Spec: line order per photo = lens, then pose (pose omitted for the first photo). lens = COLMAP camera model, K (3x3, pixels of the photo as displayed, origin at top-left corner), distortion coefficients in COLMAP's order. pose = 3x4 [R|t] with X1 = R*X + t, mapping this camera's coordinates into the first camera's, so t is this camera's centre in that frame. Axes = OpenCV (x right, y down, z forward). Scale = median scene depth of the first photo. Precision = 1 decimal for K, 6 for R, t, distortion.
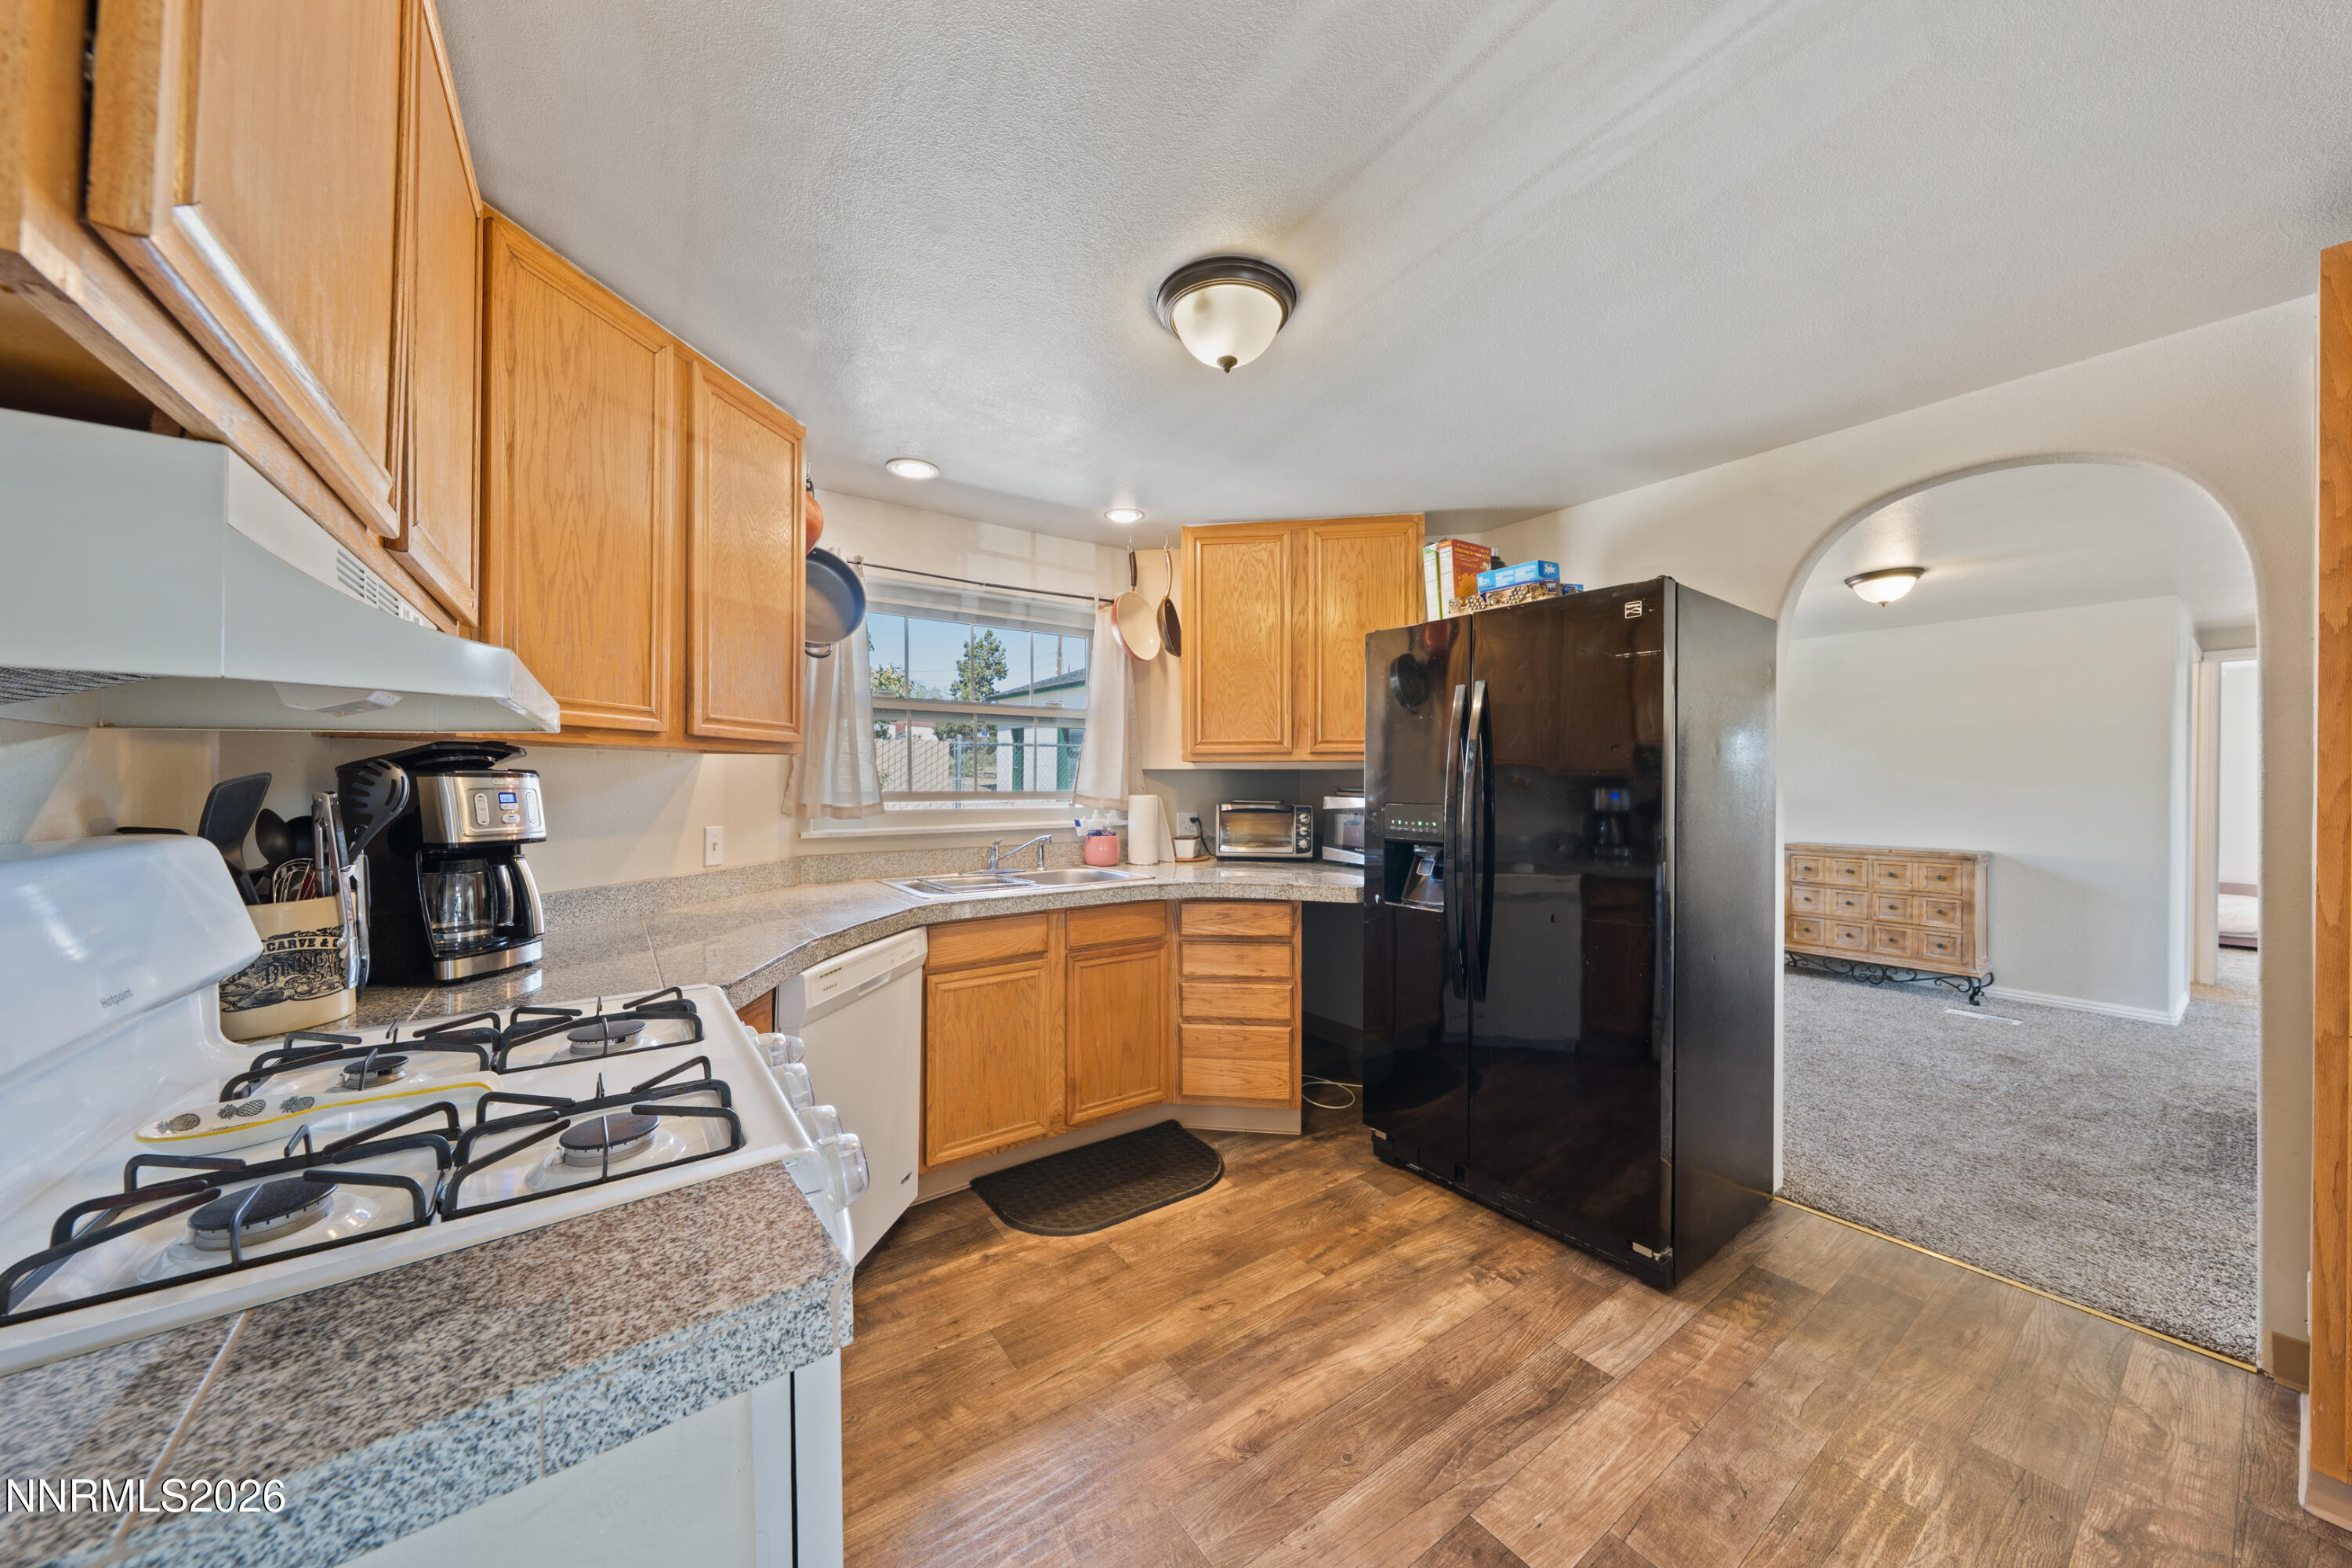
lens RADIAL K [[798.6, 0, 1180.9], [0, 798.6, 781.0], [0, 0, 1]] dist [-0.001294, -0.000803]
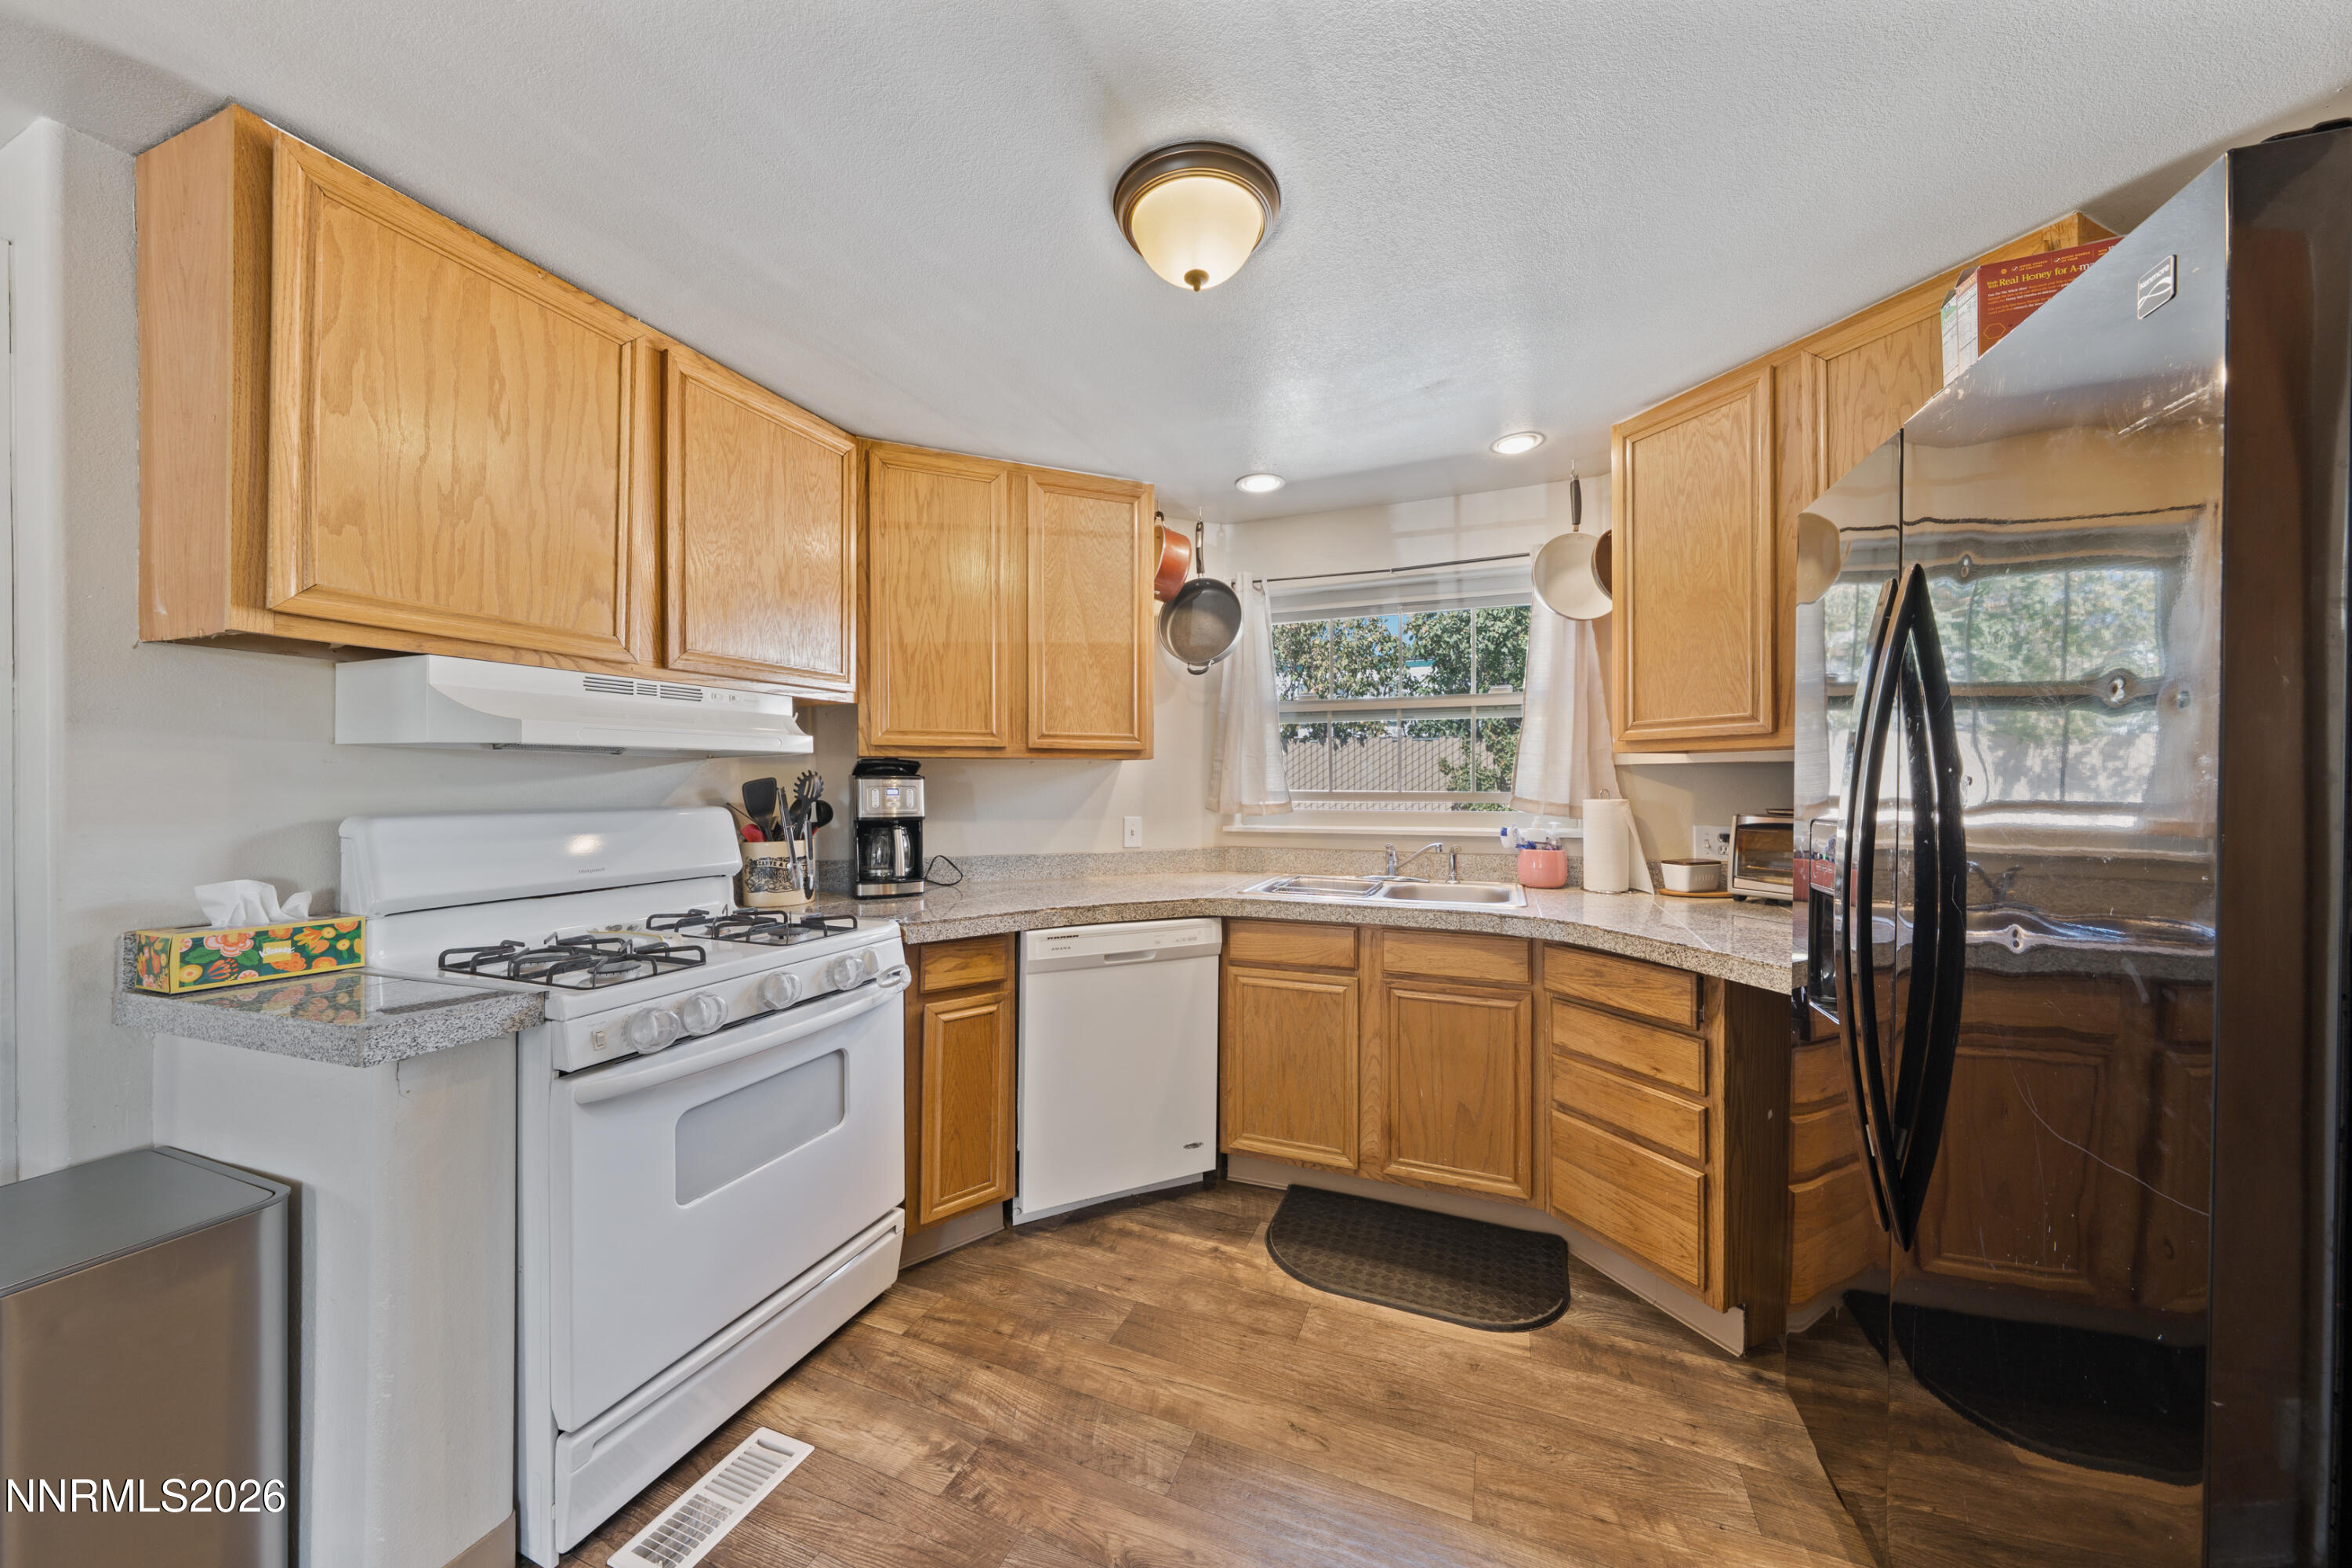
lens RADIAL K [[798.6, 0, 1180.5], [0, 798.6, 784.2], [0, 0, 1]] dist [-0.001294, -0.000803]
pose [[0.534081, 0.000753, -0.845433, 0.537583], [0.001505, 0.999997, 0.001842, 0.001804], [0.845432, -0.002256, 0.534079, 0.383453]]
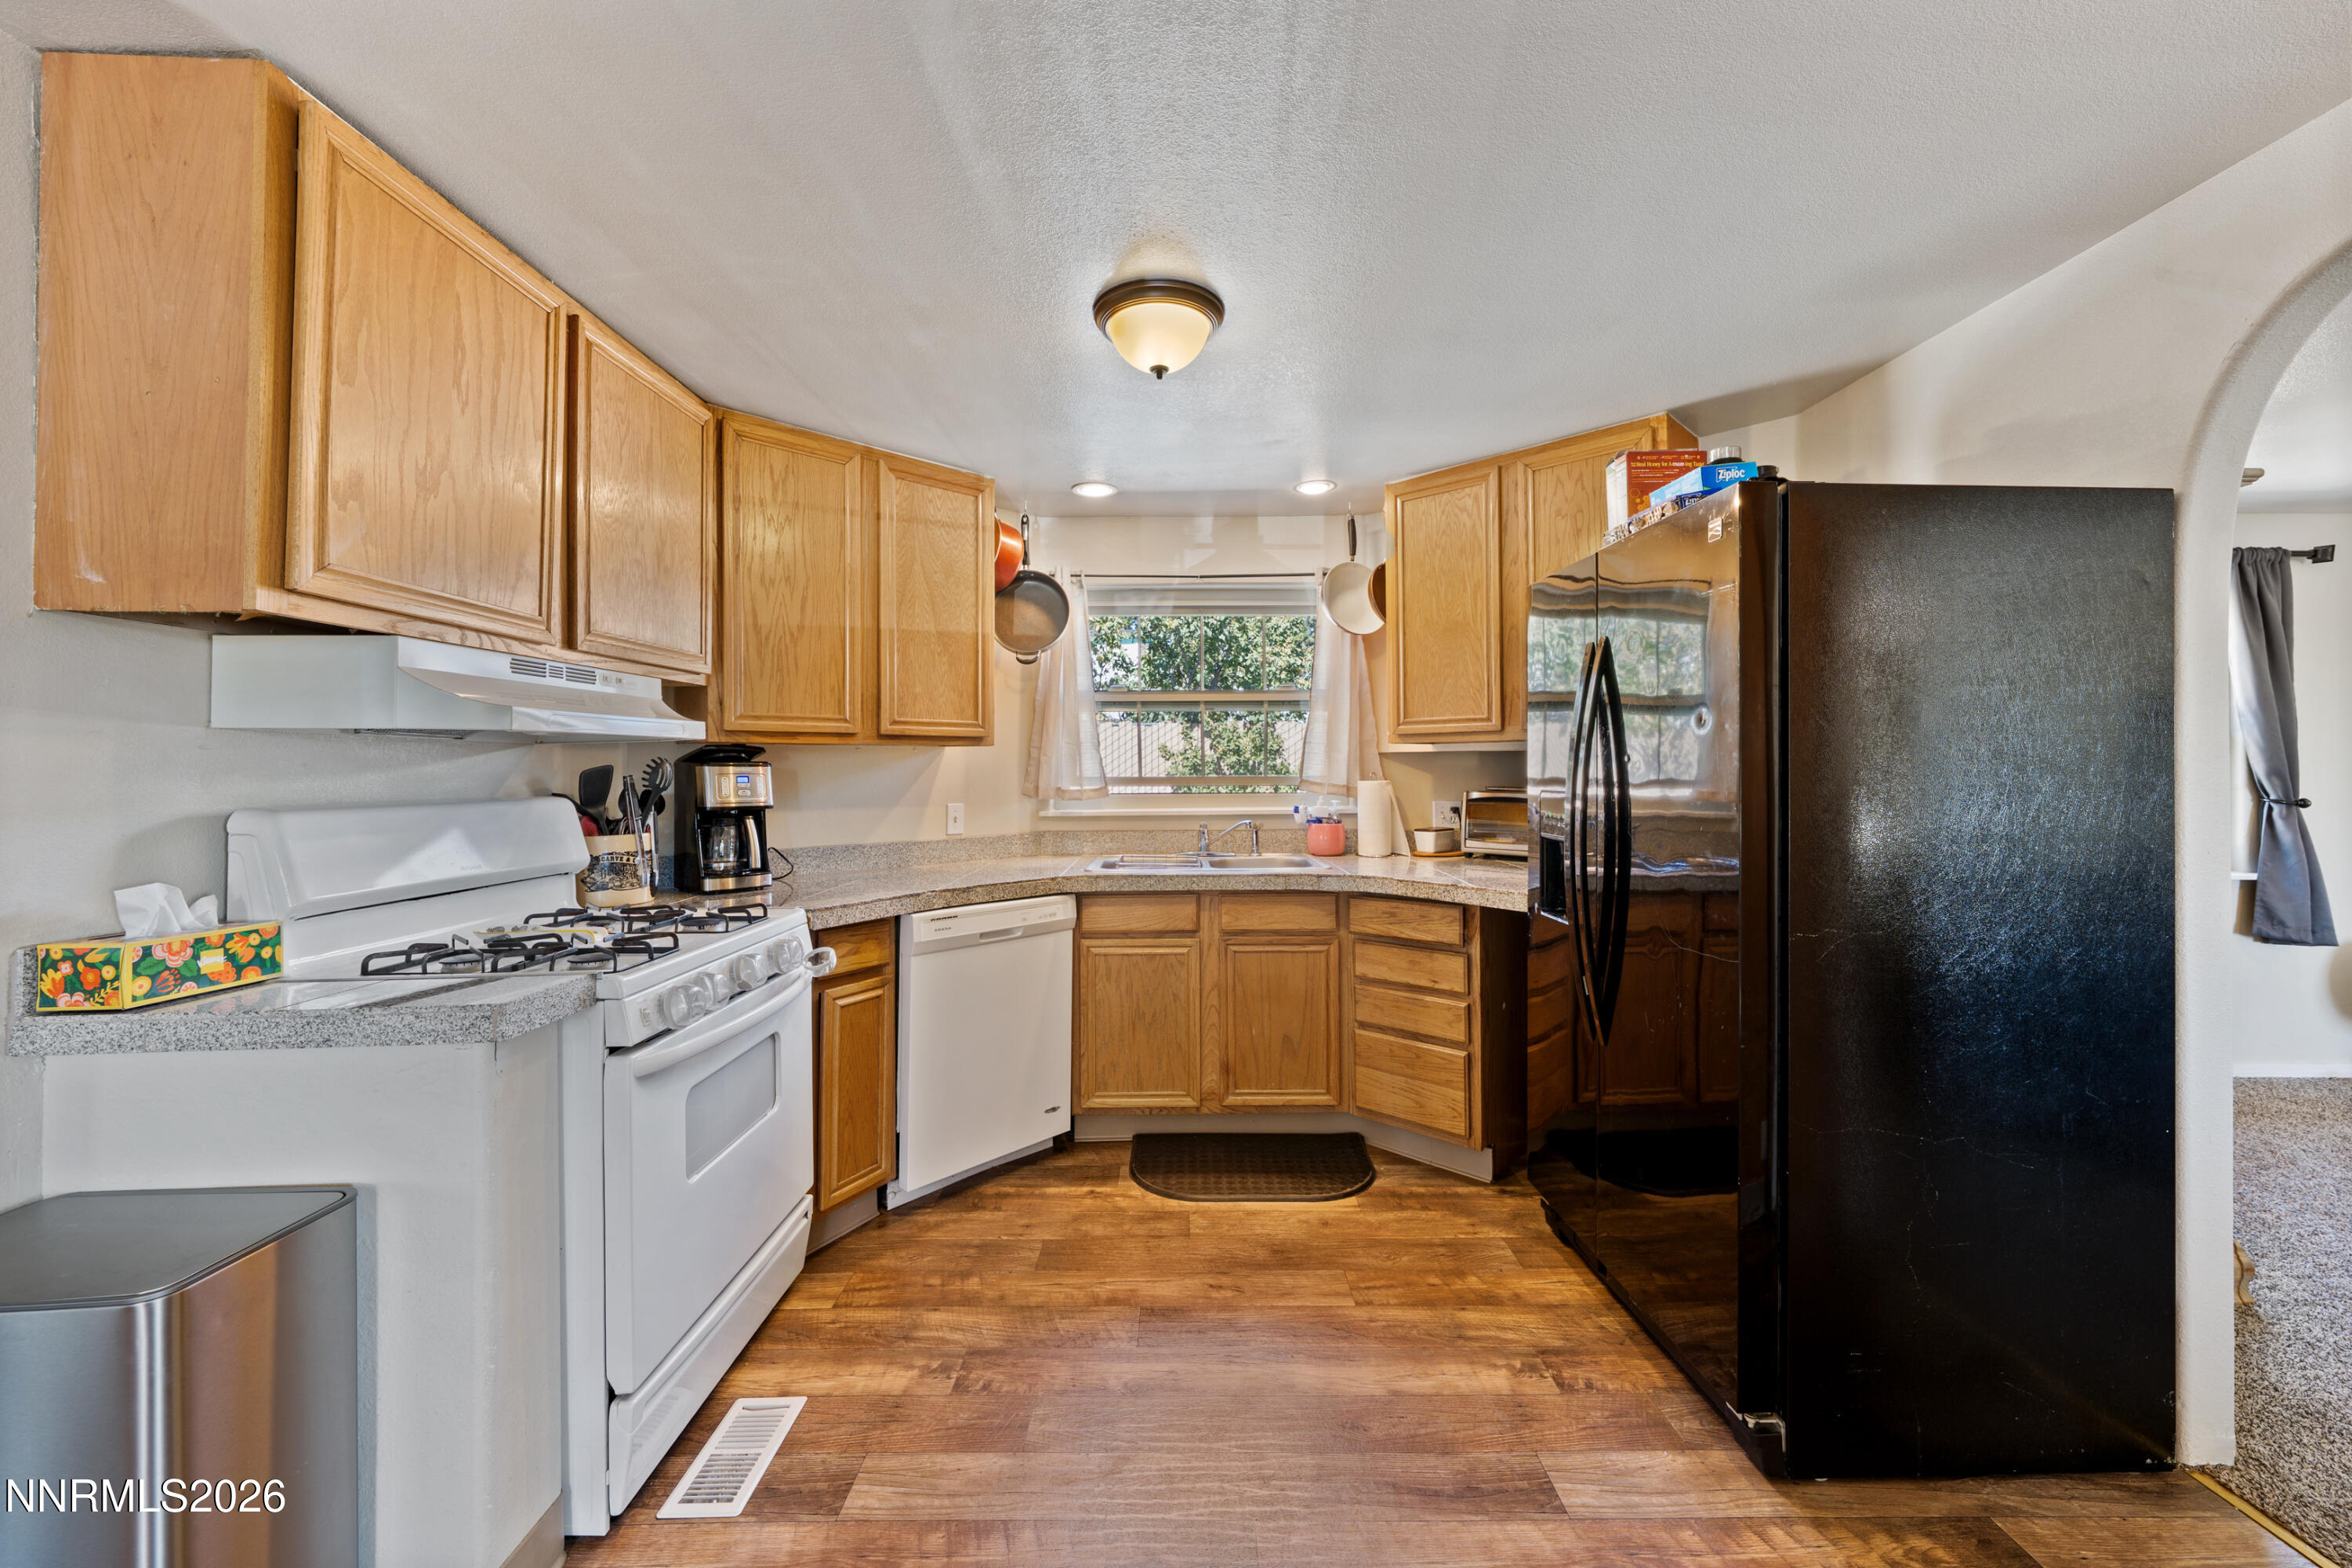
lens RADIAL K [[920.4, 0, 1179.4], [0, 920.4, 761.1], [0, 0, 1]] dist [-0.000389, -0.001222]
pose [[0.812508, -0.009303, -0.582876, 0.558979], [0.006150, 0.999954, -0.007387, 0.001834], [0.582918, 0.002417, 0.812527, 0.019294]]
